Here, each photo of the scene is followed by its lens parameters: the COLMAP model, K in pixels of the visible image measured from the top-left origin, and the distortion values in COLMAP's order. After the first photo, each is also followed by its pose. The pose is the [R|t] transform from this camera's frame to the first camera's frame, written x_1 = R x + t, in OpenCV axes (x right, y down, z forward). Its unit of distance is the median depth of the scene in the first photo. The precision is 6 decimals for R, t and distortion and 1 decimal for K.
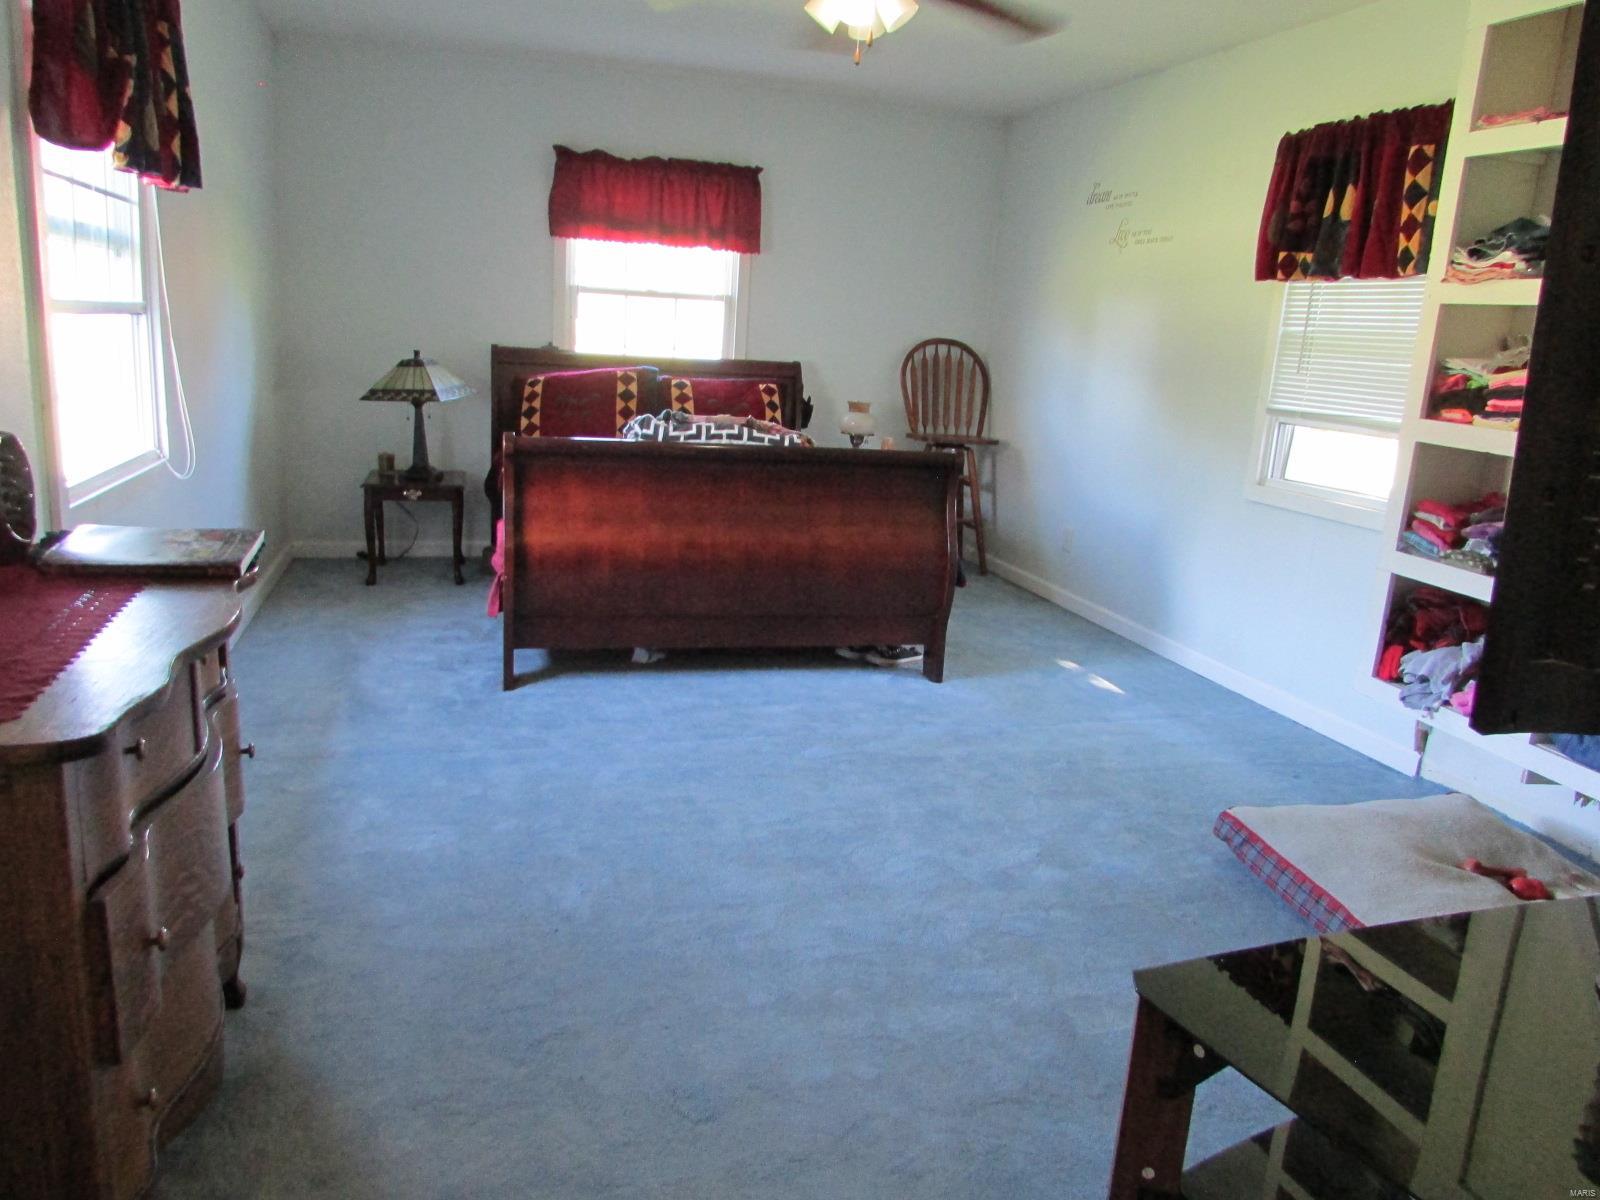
lens RADIAL K [[1142.8, 0, 799.3], [0, 1142.8, 597.5], [0, 0, 1]] dist [-0.039977, 0.021845]
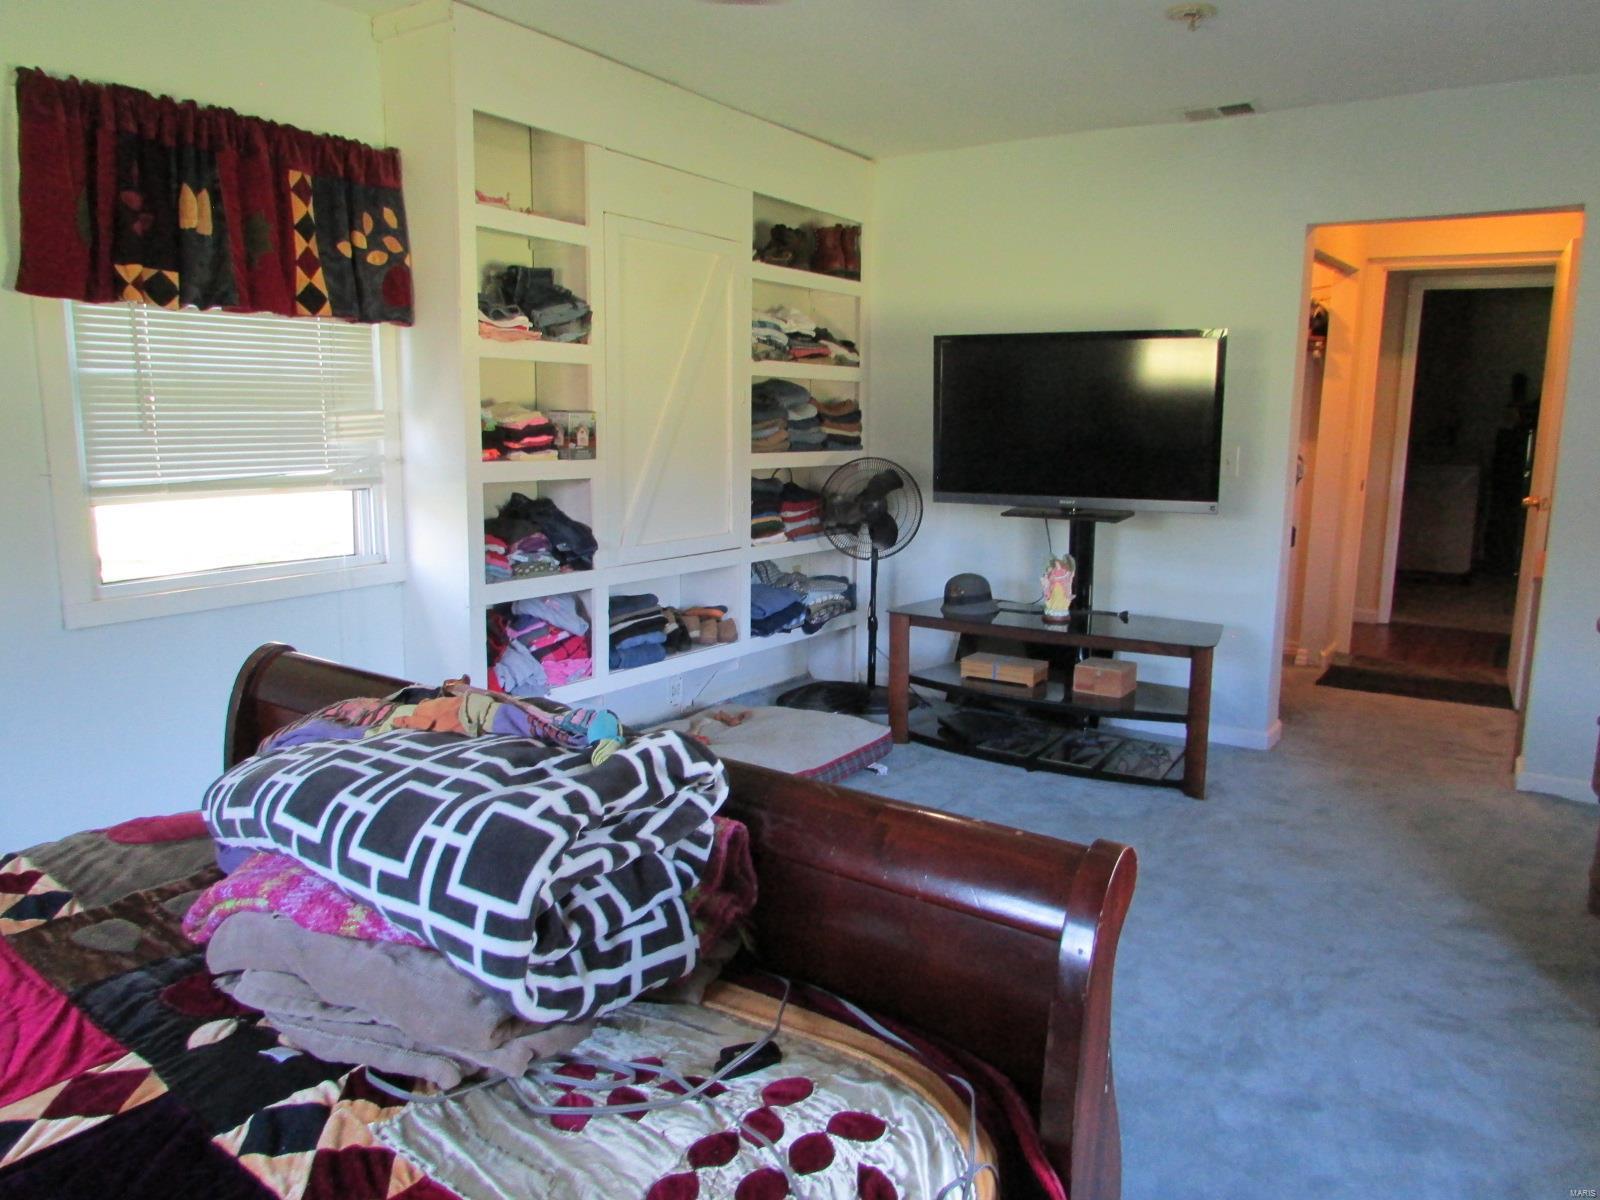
lens RADIAL K [[1142.8, 0, 798.4], [0, 1142.8, 601.9], [0, 0, 1]] dist [-0.039977, 0.021845]
pose [[-0.638538, -0.186175, 0.746732, -0.405297], [0.133129, 0.928948, 0.345446, -0.310520], [-0.757988, 0.319992, -0.568383, 1.205259]]
